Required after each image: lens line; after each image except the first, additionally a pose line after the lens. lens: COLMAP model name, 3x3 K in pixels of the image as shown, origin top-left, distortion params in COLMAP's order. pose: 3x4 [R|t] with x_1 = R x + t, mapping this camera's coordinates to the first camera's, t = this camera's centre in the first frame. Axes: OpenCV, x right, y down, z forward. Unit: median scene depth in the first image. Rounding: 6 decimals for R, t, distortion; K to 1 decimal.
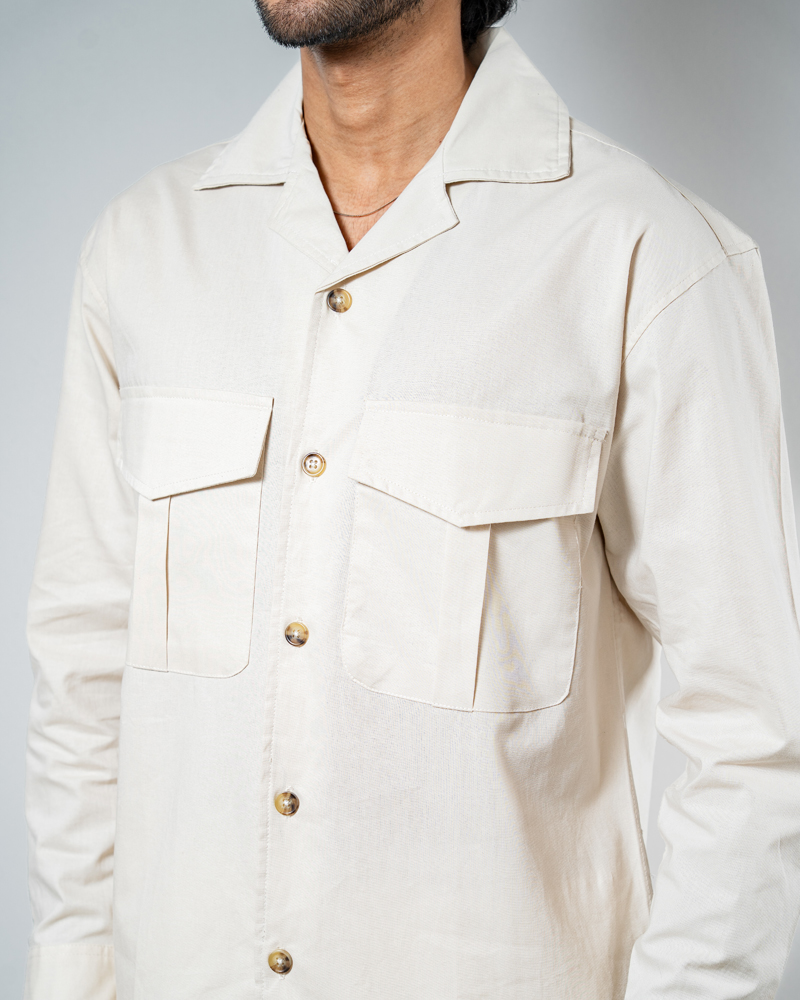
lens RADIAL K [[2253.6, 0, 401.4], [0, 2253.6, 538.8], [0, 0, 1]] dist [-0.001527, 7.554756]
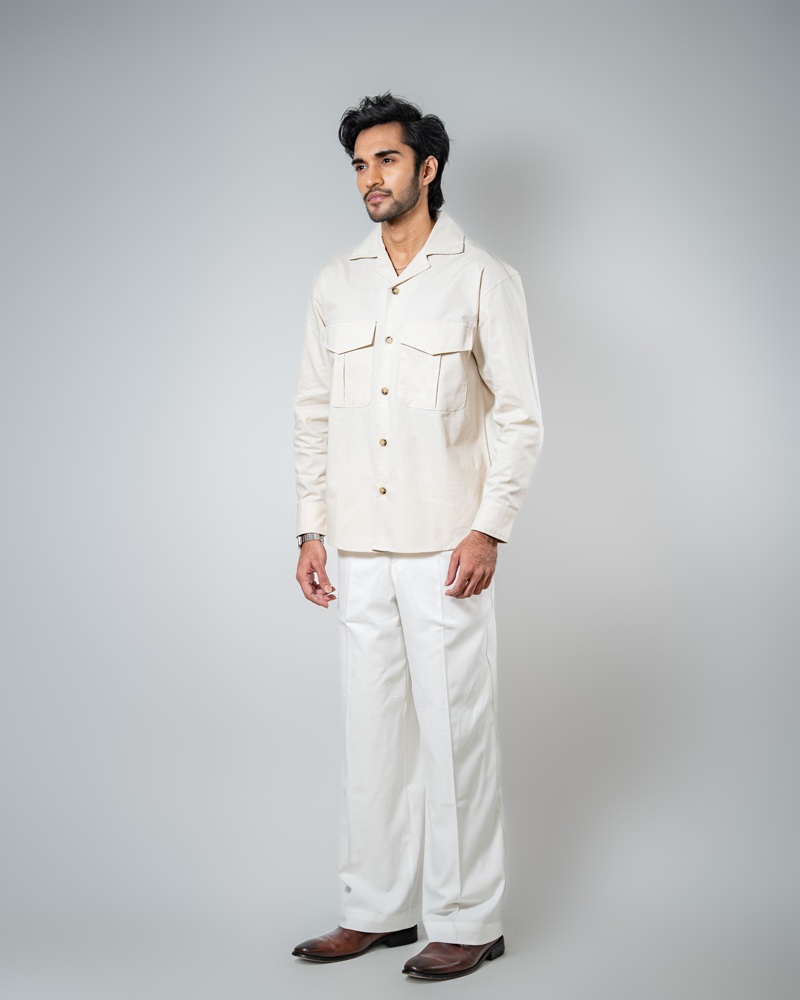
lens RADIAL K [[2253.6, 0, 401.4], [0, 2253.6, 538.8], [0, 0, 1]] dist [-0.001527, 7.554756]
pose [[0.999888, -0.014632, 0.003195, -0.034028], [0.014832, 0.997035, -0.075509, 0.505611], [-0.002081, 0.075548, 0.997140, -2.274470]]
